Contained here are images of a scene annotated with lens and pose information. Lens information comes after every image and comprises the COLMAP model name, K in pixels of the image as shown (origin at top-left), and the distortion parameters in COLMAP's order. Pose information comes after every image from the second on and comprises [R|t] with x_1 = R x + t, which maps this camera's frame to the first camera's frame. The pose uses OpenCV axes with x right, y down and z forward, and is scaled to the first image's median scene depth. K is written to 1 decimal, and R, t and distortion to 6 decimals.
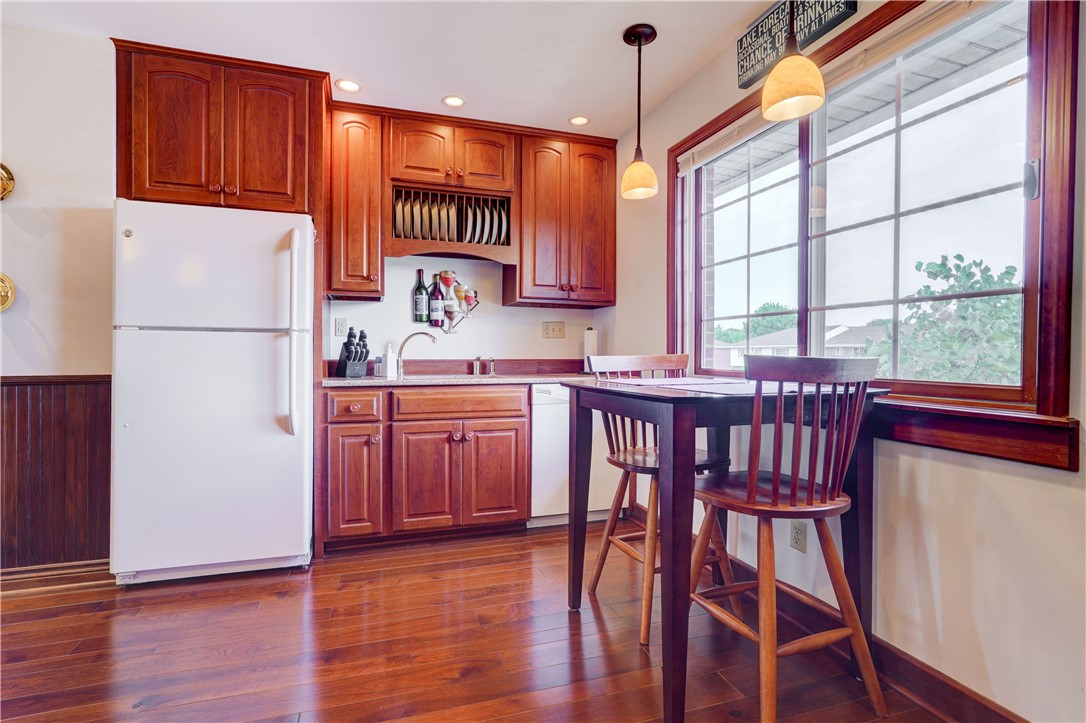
lens RADIAL K [[493.6, 0, 550.0], [0, 493.6, 355.3], [0, 0, 1]] dist [-0.010493, 0.003884]
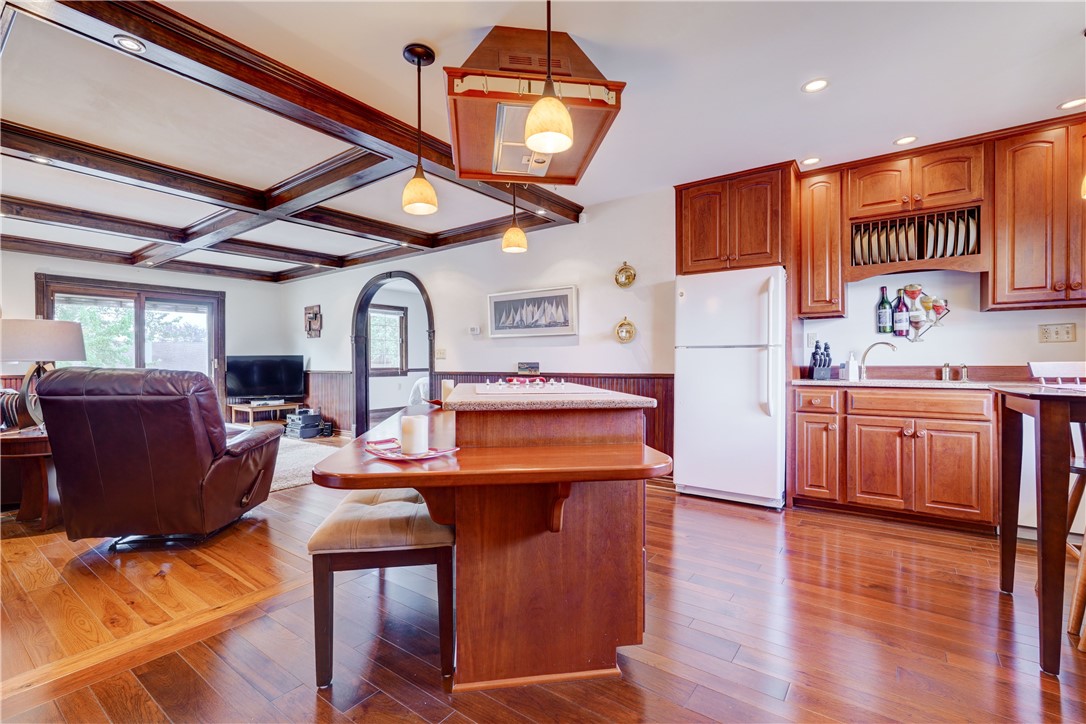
lens RADIAL K [[493.6, 0, 546.2], [0, 493.6, 367.2], [0, 0, 1]] dist [-0.010493, 0.003884]
pose [[0.570963, 0.004220, -0.820965, 0.268577], [0.003556, 0.999965, 0.007613, 0.000526], [0.820968, -0.007266, 0.570928, -0.346351]]
